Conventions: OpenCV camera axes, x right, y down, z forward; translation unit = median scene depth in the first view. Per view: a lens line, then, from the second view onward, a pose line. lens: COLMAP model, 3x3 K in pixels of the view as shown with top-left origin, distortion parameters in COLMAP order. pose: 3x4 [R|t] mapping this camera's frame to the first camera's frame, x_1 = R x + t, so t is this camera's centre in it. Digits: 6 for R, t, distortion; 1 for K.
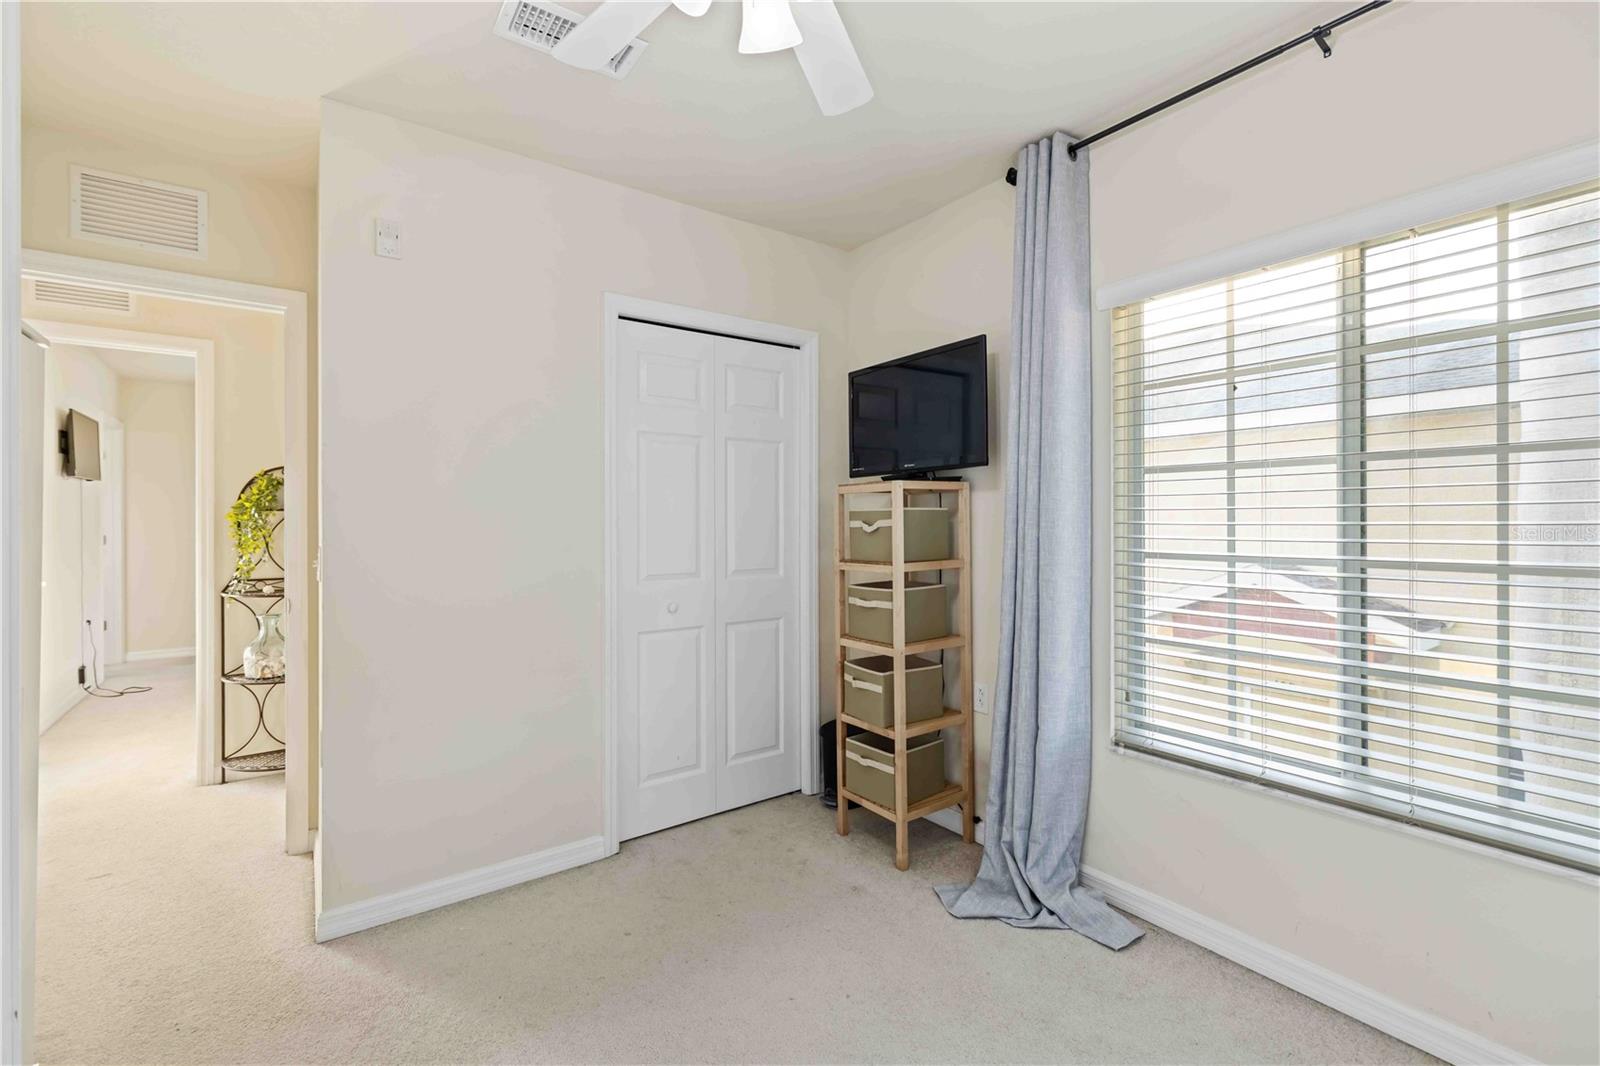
lens RADIAL K [[701.1, 0, 801.0], [0, 701.1, 526.7], [0, 0, 1]] dist [-0.001487, 0.001796]
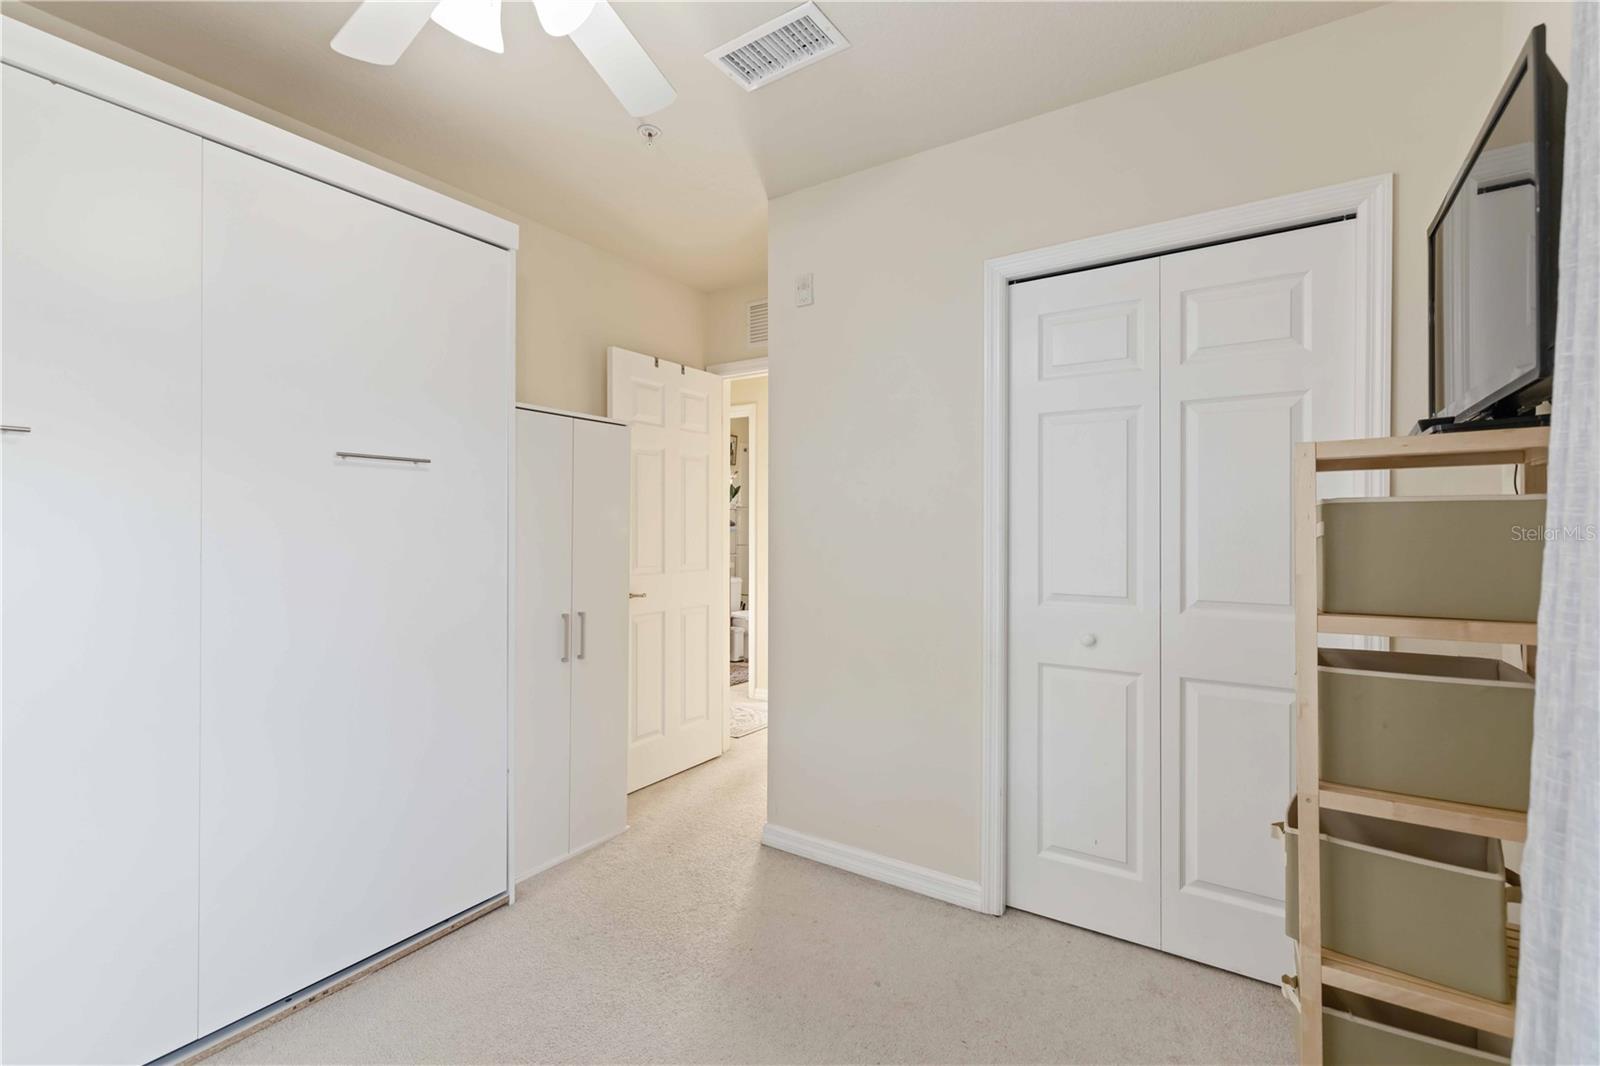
lens RADIAL K [[701.1, 0, 800.2], [0, 701.1, 536.0], [0, 0, 1]] dist [-0.001487, 0.001796]
pose [[0.336608, 0.007941, -0.941611, 0.426482], [-0.010870, 0.999931, 0.004547, 0.002598], [0.941582, 0.008705, 0.336671, 0.451581]]
